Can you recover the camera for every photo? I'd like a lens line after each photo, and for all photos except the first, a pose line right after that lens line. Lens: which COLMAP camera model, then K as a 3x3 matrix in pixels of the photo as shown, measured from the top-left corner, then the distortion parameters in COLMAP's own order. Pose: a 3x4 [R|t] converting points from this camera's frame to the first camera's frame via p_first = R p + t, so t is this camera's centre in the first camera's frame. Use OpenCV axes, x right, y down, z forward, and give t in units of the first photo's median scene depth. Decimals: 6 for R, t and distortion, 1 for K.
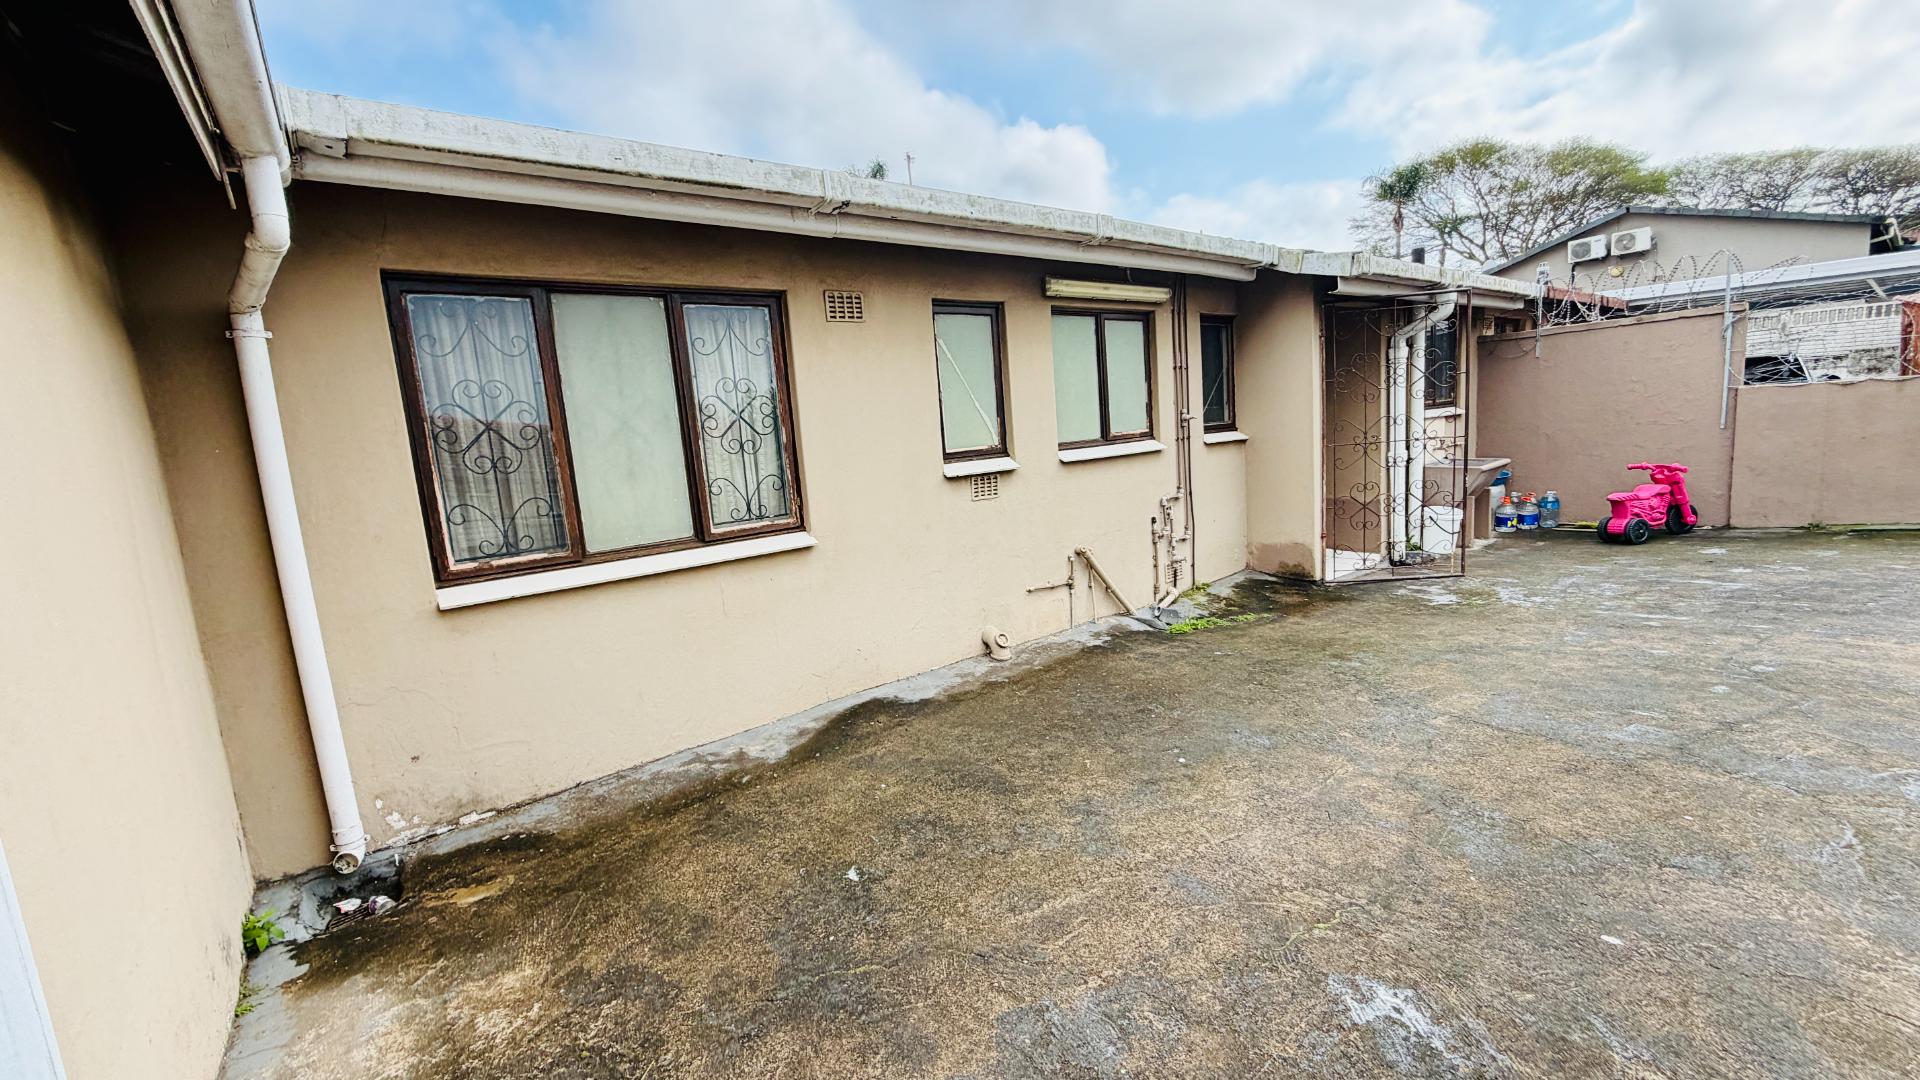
lens RADIAL K [[766.9, 0, 954.8], [0, 766.9, 539.3], [0, 0, 1]] dist [0.000614, 0.000391]
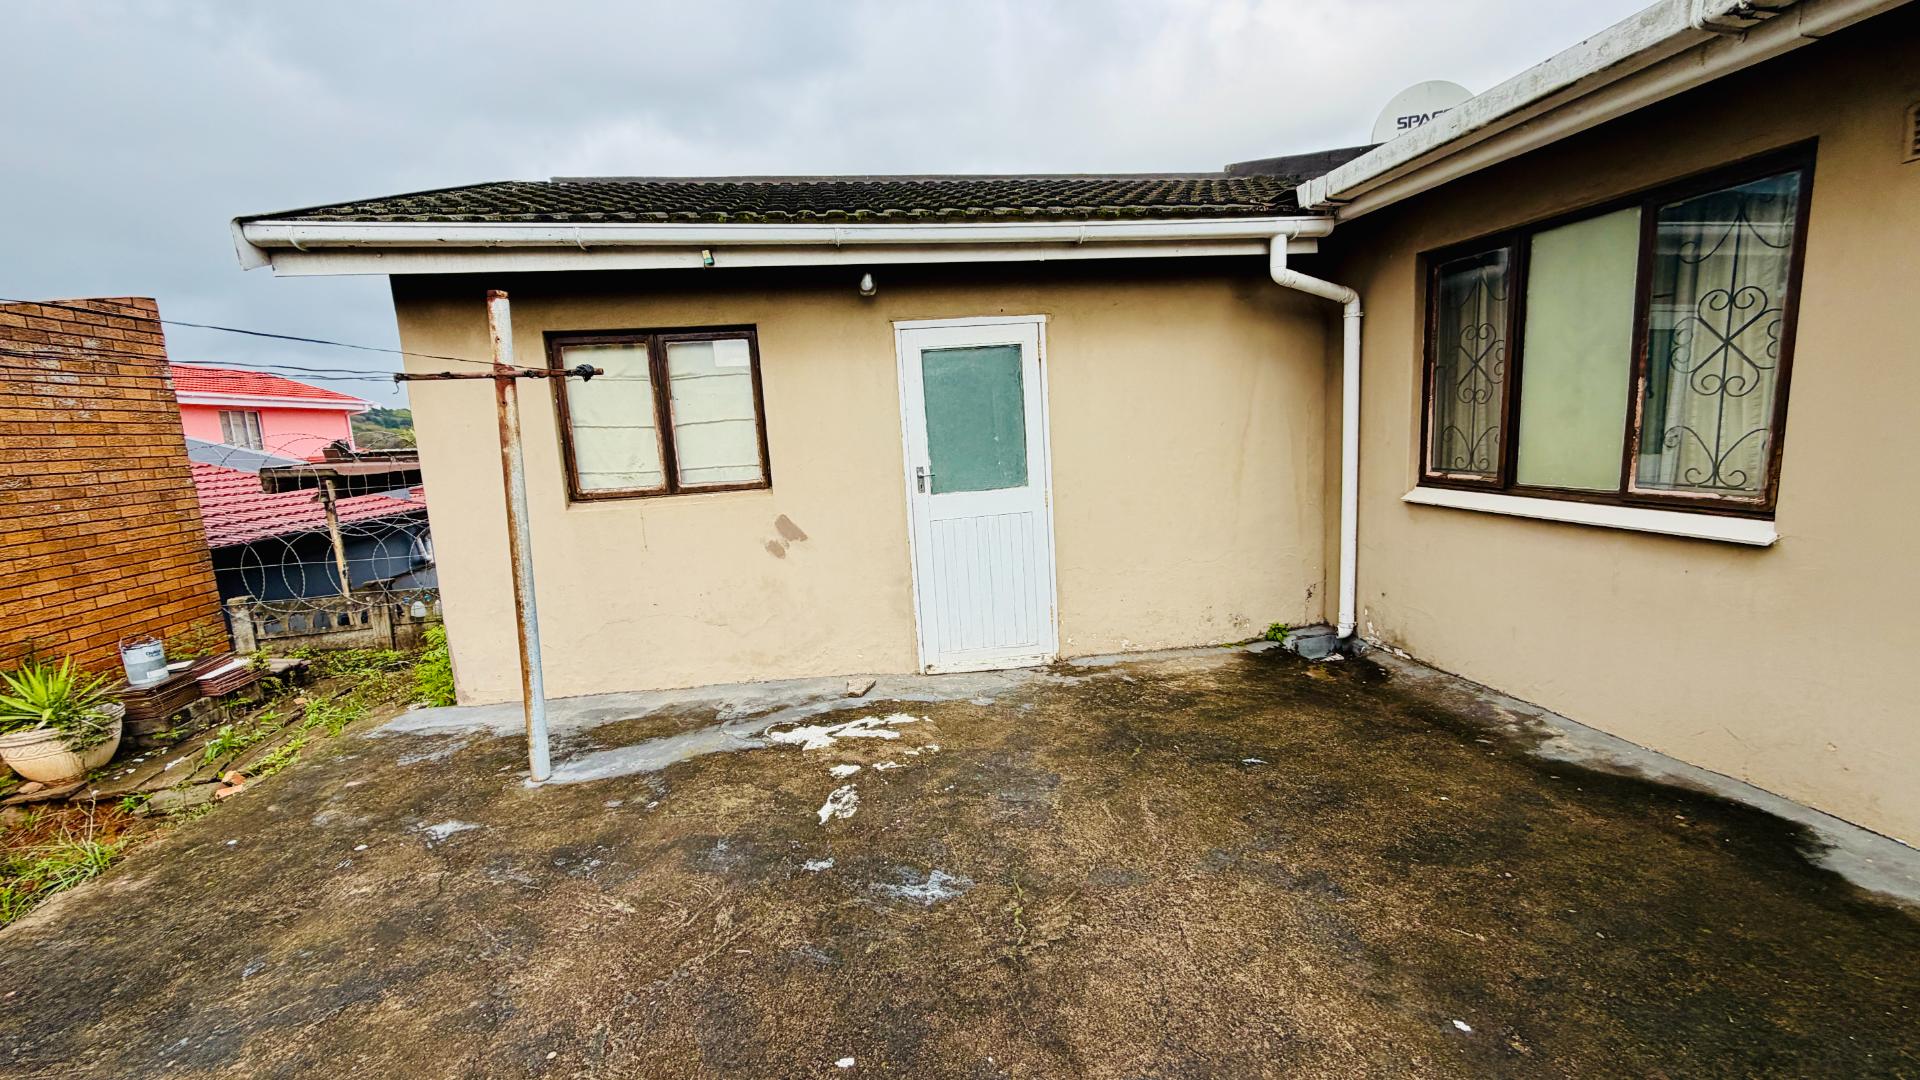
lens RADIAL K [[766.9, 0, 963.1], [0, 766.9, 537.9], [0, 0, 1]] dist [0.000614, 0.000391]
pose [[-0.468365, 0.237328, -0.851064, 0.885291], [-0.030353, 0.958358, 0.283952, -0.209330], [0.883014, 0.158826, -0.441657, 0.891427]]
